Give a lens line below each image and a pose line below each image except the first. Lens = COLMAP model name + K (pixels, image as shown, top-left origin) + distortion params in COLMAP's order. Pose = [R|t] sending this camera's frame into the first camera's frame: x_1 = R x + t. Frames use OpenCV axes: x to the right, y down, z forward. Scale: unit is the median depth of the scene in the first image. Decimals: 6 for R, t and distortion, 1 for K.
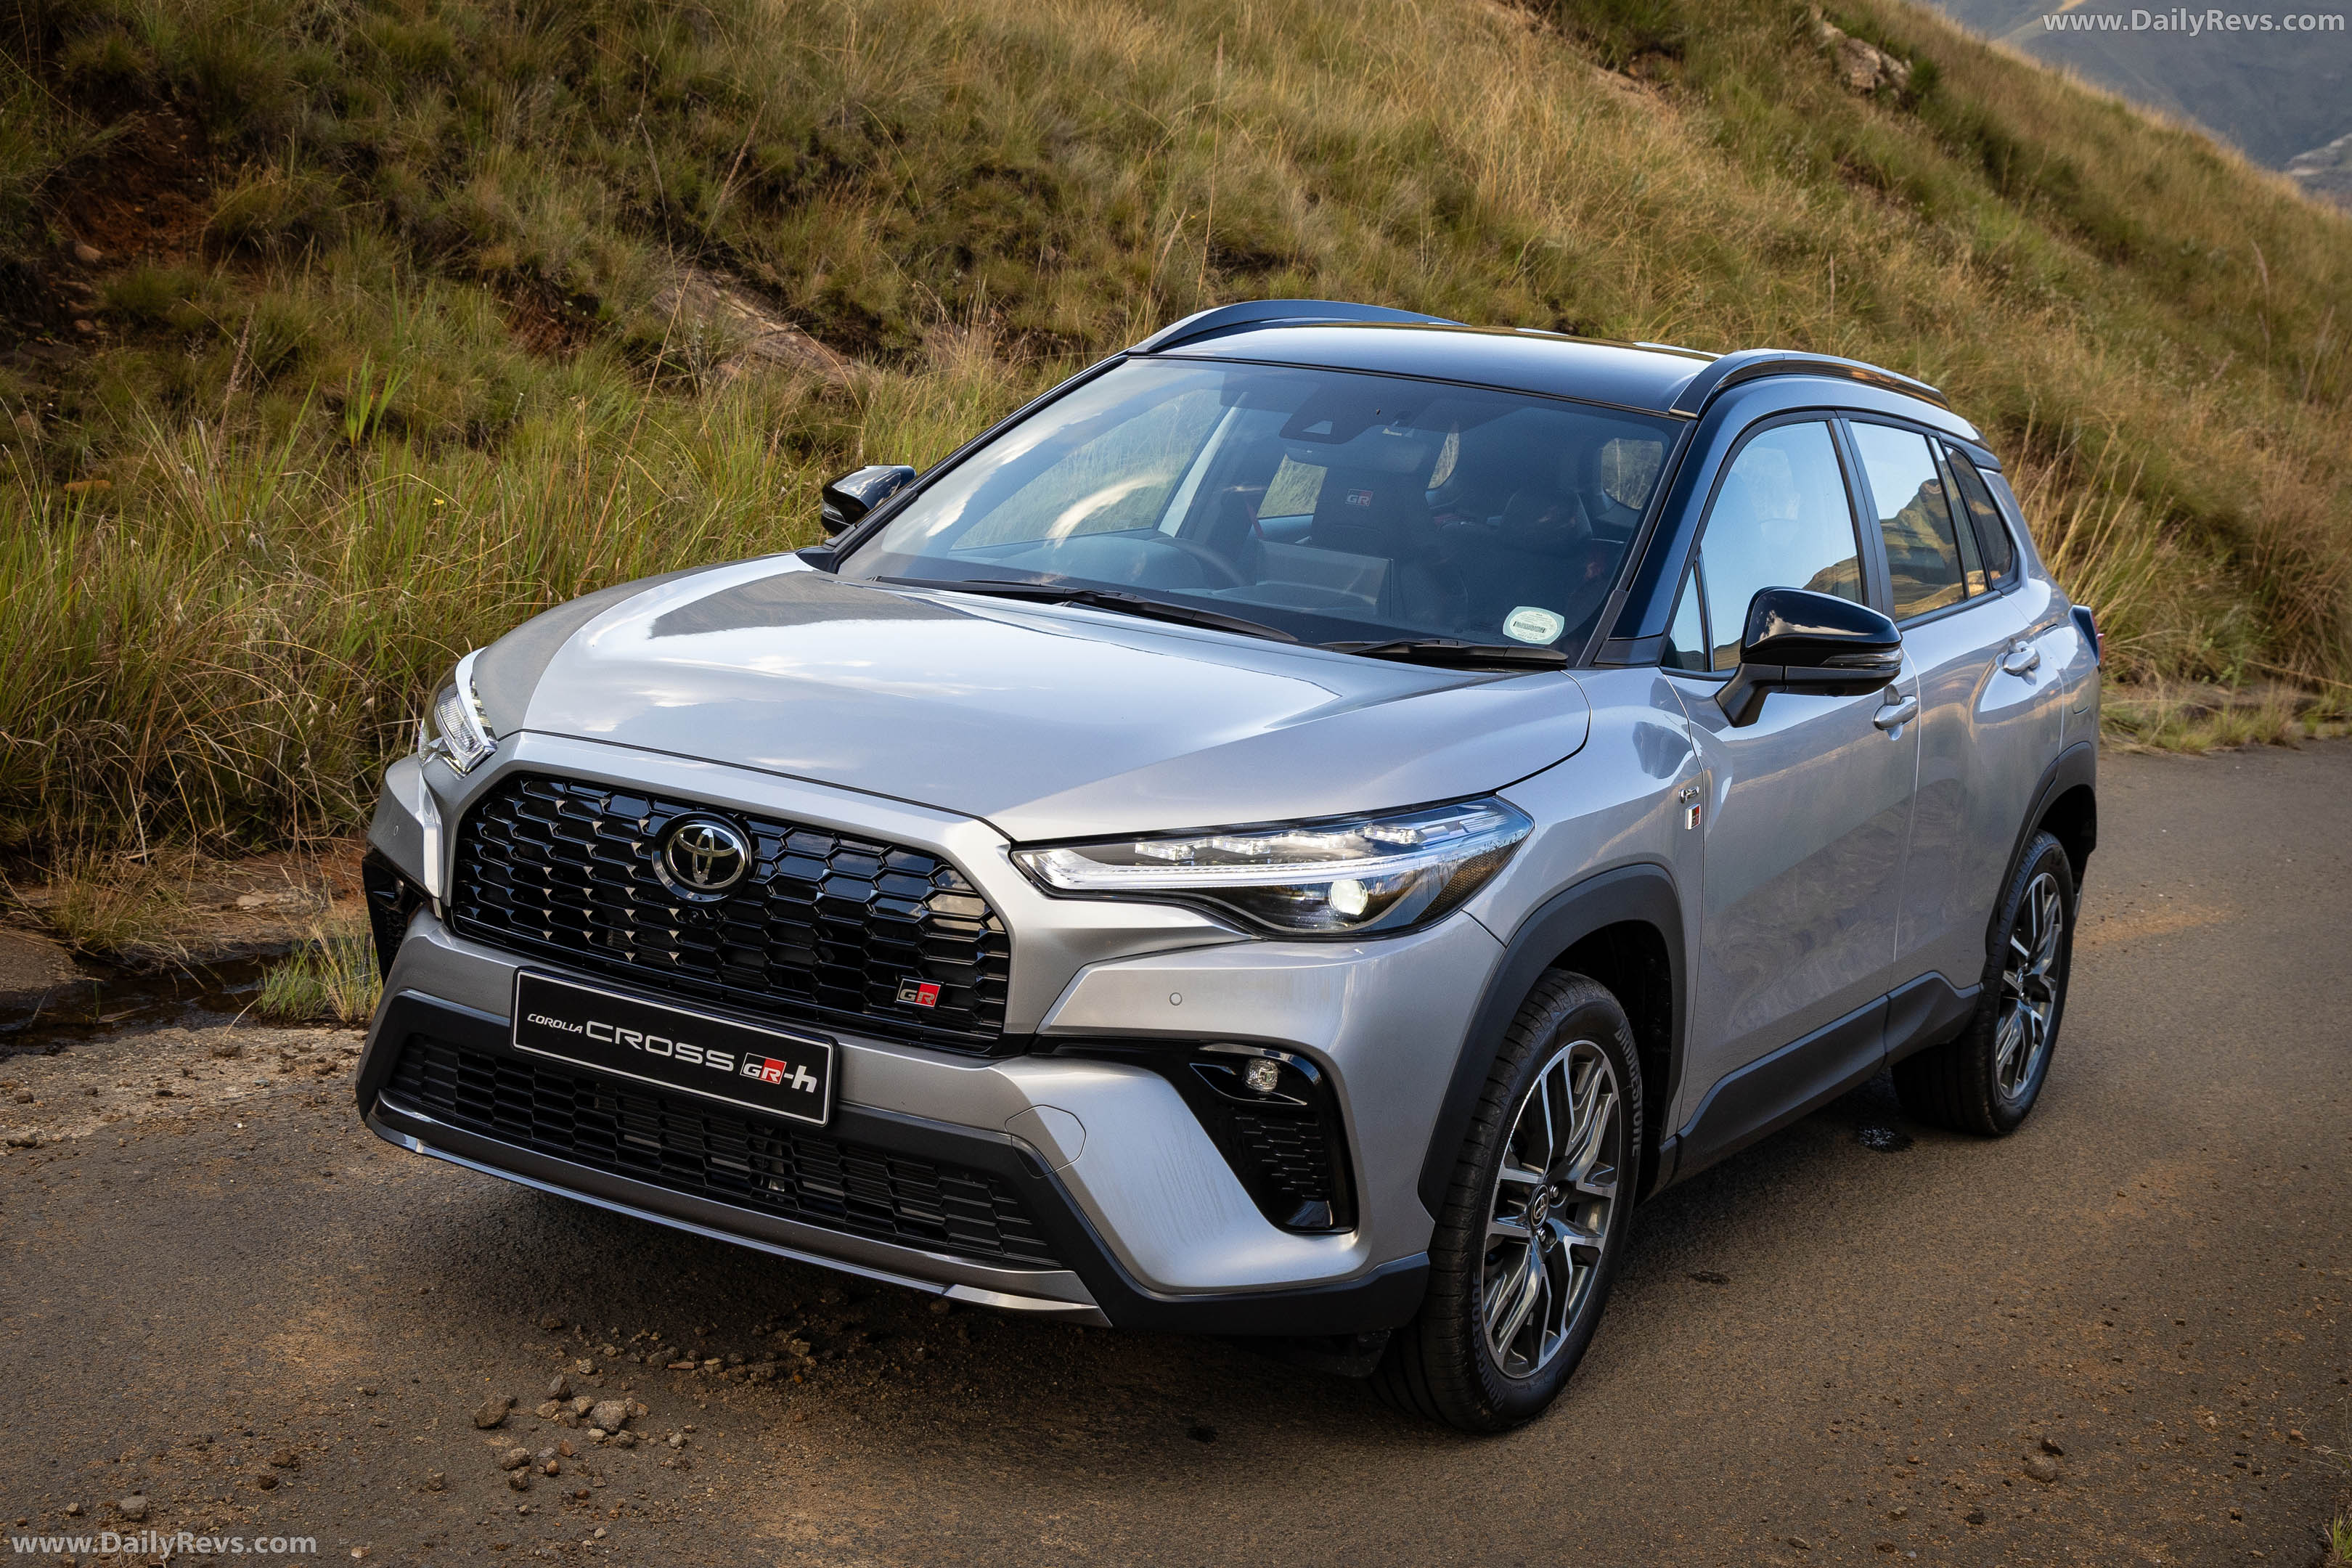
lens RADIAL K [[3189.1, 0, 1190.9], [0, 3189.1, 795.5], [0, 0, 1]] dist [-0.038851, 0.000000]
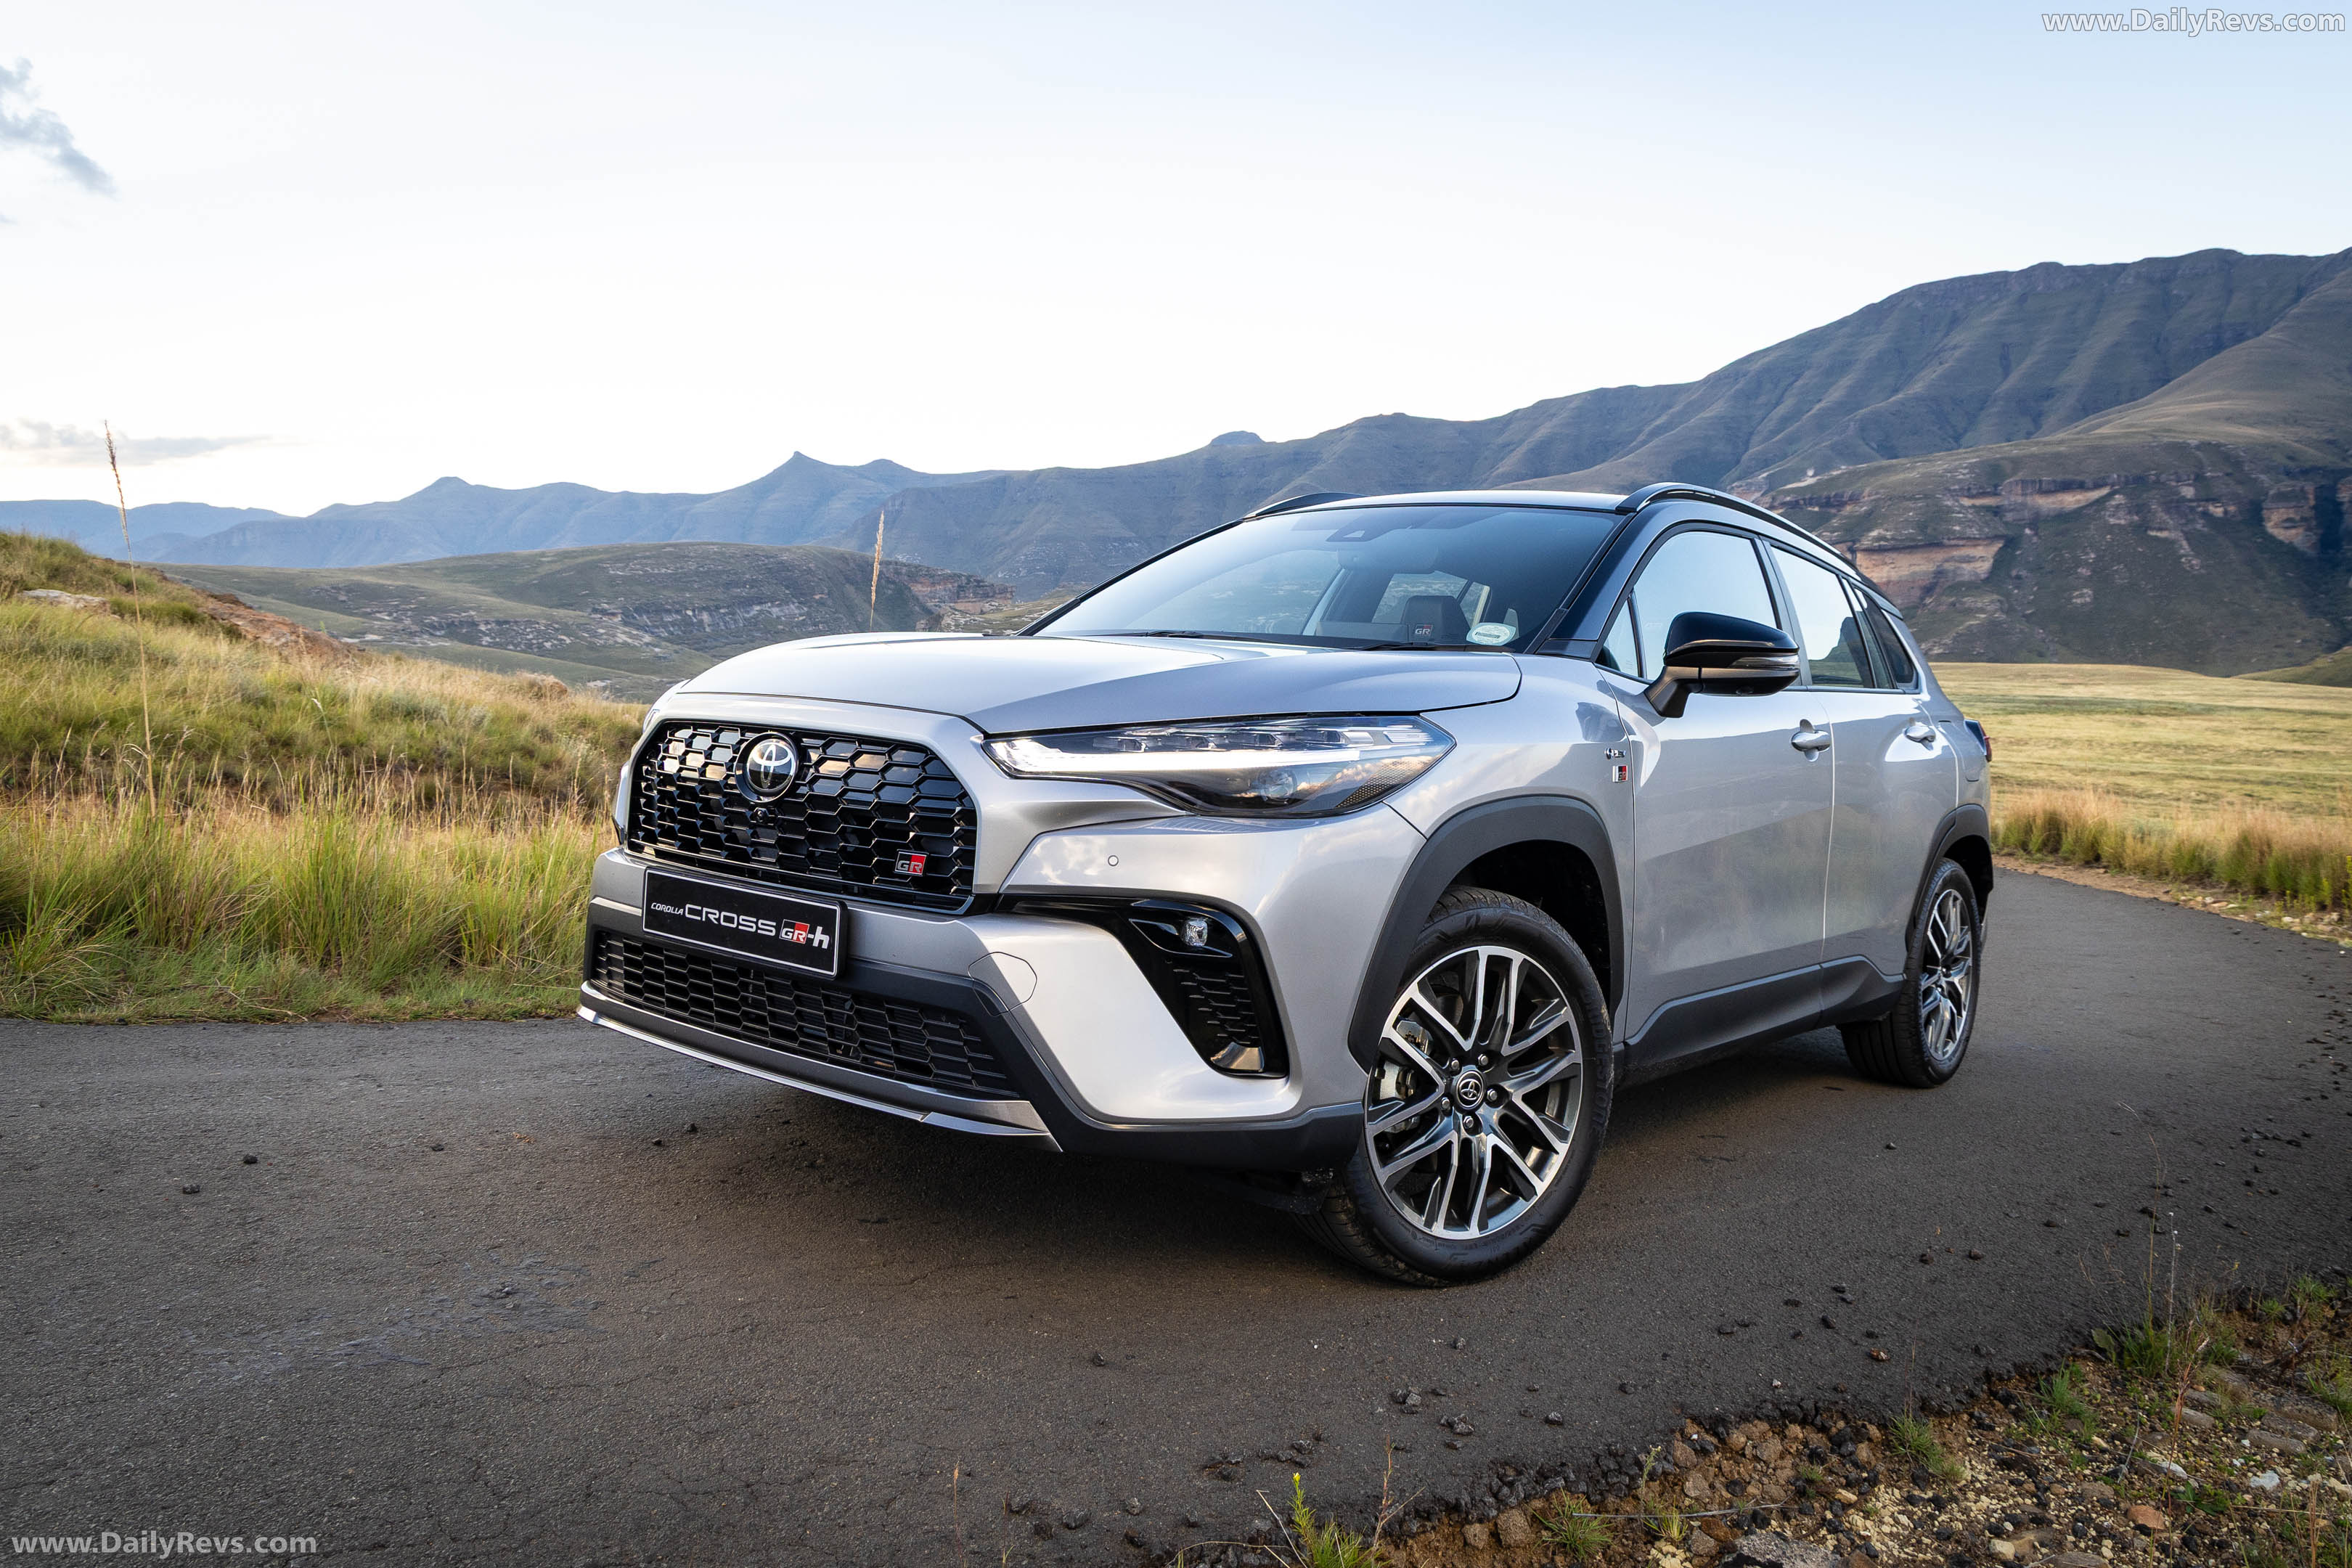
lens RADIAL K [[1677.8, 0, 1191.5], [0, 1677.8, 748.1], [0, 0, 1]] dist [0.002918, 0.001512]
pose [[0.983903, -0.024620, -0.177001, 0.127608], [-0.001986, 0.988897, -0.148591, 0.109811], [0.178694, 0.146550, 0.972929, 0.390096]]
